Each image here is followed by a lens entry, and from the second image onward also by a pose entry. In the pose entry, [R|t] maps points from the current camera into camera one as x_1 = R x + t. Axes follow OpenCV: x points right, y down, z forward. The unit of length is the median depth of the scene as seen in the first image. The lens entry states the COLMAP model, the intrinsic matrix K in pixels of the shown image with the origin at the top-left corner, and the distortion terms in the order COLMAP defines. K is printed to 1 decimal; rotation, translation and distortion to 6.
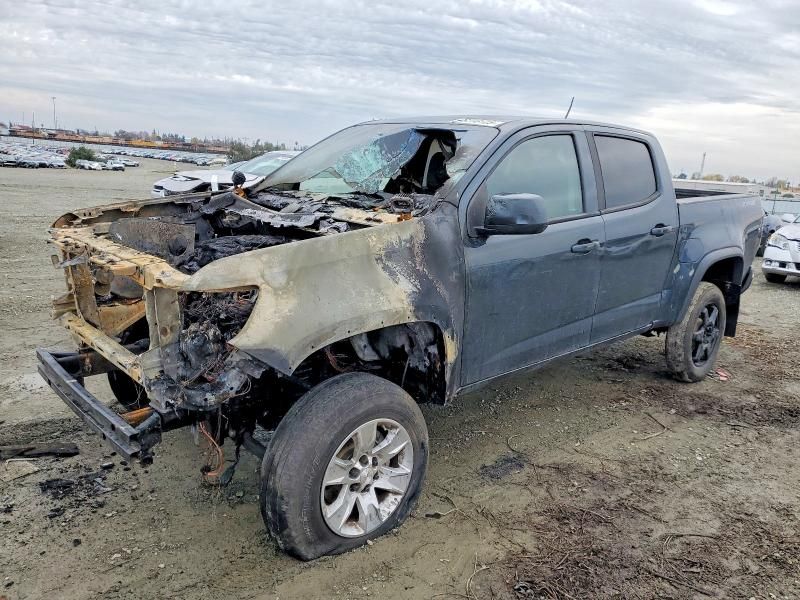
lens RADIAL K [[636.2, 0, 395.0], [0, 636.2, 299.1], [0, 0, 1]] dist [0.048778, 0.004491]
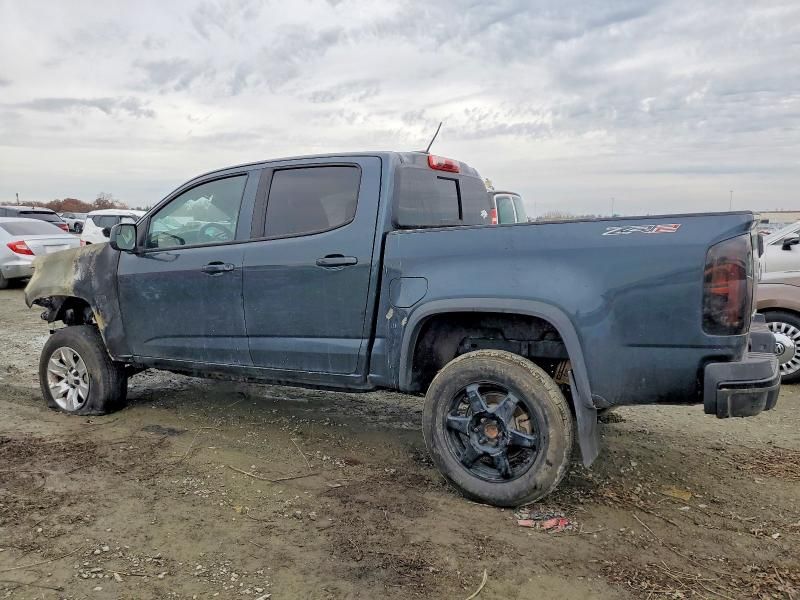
lens RADIAL K [[636.2, 0, 395.0], [0, 636.2, 299.1], [0, 0, 1]] dist [0.048778, 0.004491]
pose [[0.282919, 0.033304, -0.958565, 1.489906], [-0.185123, 0.982501, -0.020503, -0.062935], [0.941109, 0.183254, 0.284134, 0.974758]]
